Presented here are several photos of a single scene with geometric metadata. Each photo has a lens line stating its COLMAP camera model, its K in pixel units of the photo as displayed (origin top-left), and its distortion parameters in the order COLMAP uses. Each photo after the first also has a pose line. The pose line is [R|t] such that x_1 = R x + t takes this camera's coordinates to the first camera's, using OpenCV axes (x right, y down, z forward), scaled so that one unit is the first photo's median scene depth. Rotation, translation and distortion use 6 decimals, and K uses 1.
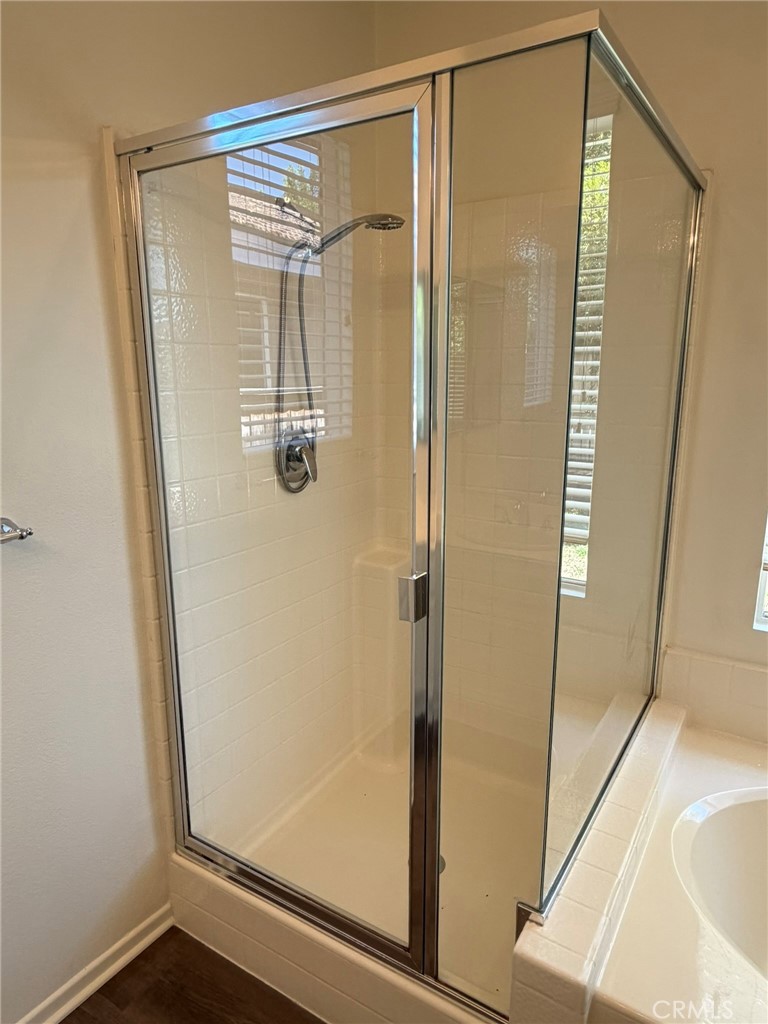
lens RADIAL K [[655.1, 0, 384.0], [0, 655.1, 512.0], [0, 0, 1]] dist [-0.002042, 0.004208]
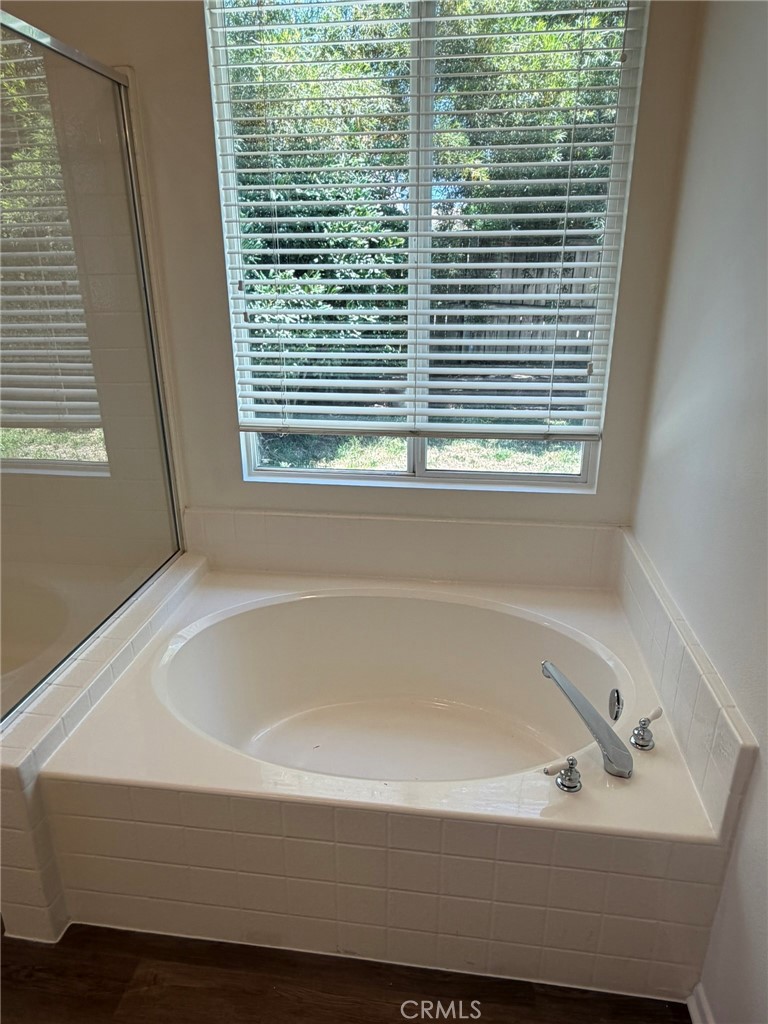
lens RADIAL K [[666.6, 0, 385.1], [0, 666.6, 514.6], [0, 0, 1]] dist [0.004413, -0.000729]
pose [[0.906922, -0.152623, 0.392681, 0.331661], [0.096611, 0.982578, 0.158769, 0.074193], [-0.410072, -0.106053, 0.905866, -0.255624]]
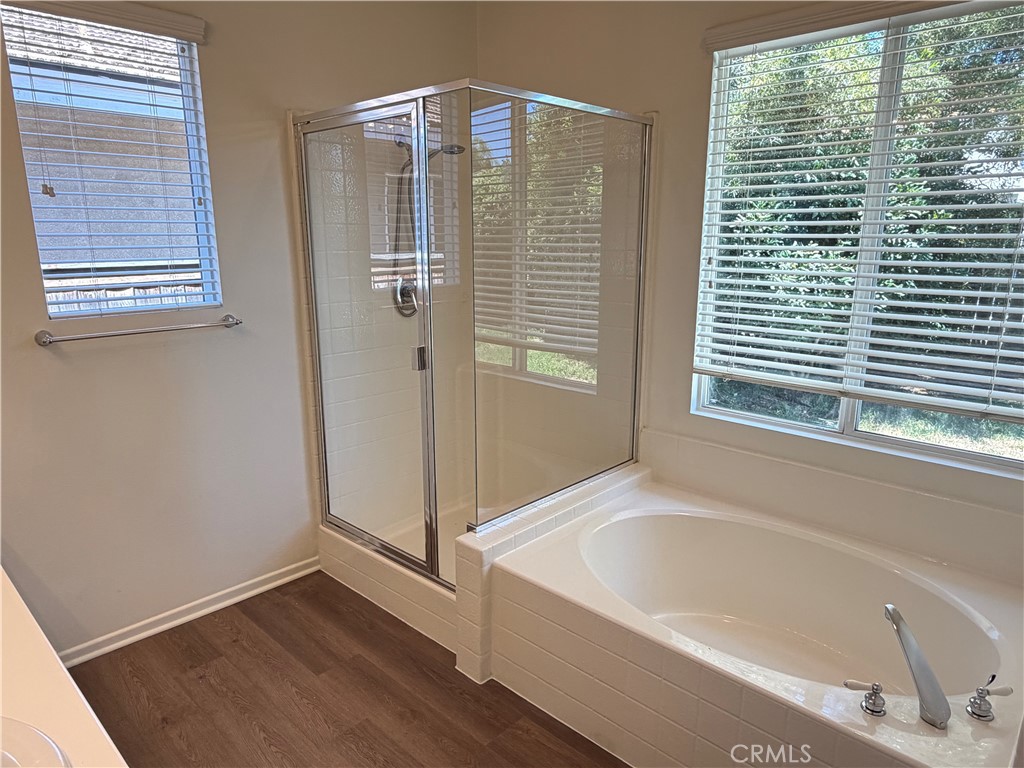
lens RADIAL K [[662.1, 0, 510.2], [0, 662.1, 383.0], [0, 0, 1]] dist [0.000496, 0.000746]
pose [[0.982134, 0.041850, -0.183472, 0.469853], [-0.041049, 0.999124, 0.008162, 0.123537], [0.183653, -0.000485, 0.982991, -0.606746]]
